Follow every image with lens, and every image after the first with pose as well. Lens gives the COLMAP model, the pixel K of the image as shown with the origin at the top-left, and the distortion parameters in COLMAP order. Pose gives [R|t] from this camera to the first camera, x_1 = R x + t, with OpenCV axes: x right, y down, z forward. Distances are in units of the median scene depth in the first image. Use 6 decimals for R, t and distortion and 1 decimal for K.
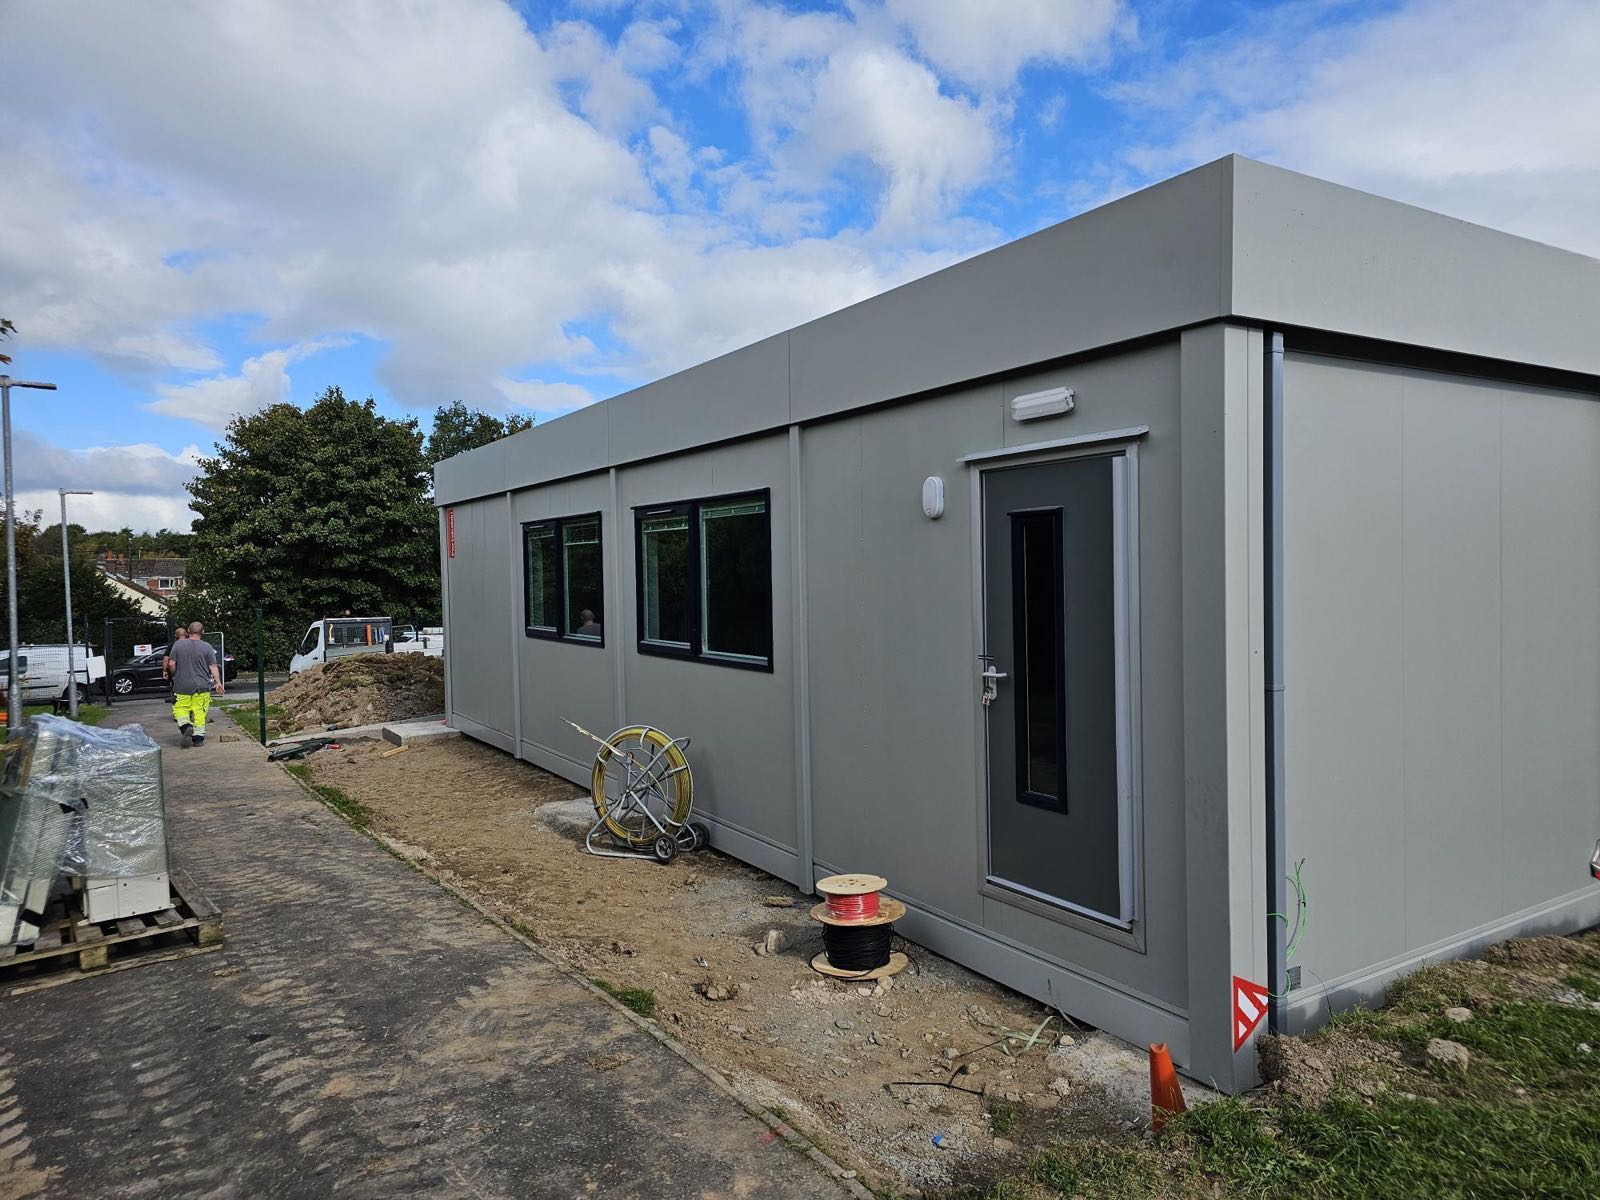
lens RADIAL K [[1062.6, 0, 800.0], [0, 1062.6, 600.0], [0, 0, 1]] dist [-0.000309, -0.001122]
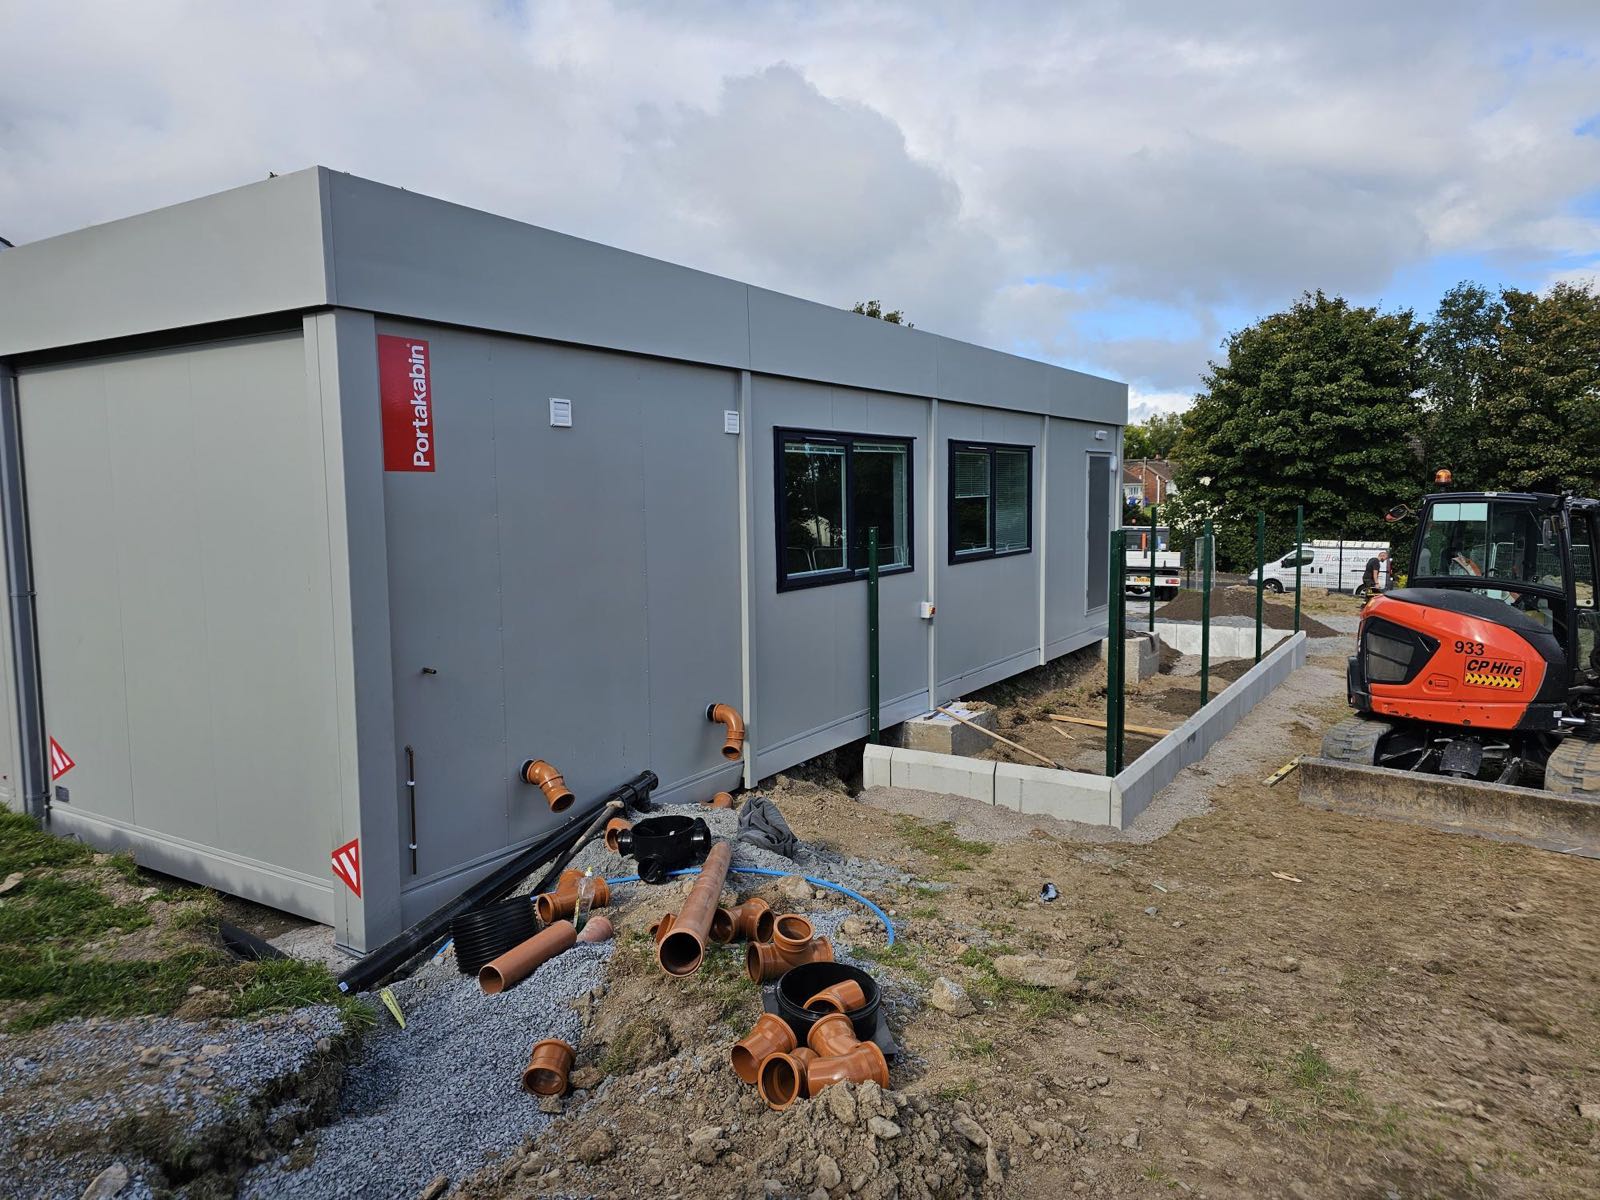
lens RADIAL K [[1062.6, 0, 800.0], [0, 1062.6, 600.0], [0, 0, 1]] dist [-0.000309, -0.001122]
pose [[0.445375, 0.100849, -0.889646, 0.263093], [-0.017713, 0.994434, 0.103860, -0.009691], [0.895169, -0.030499, 0.444683, 0.134518]]
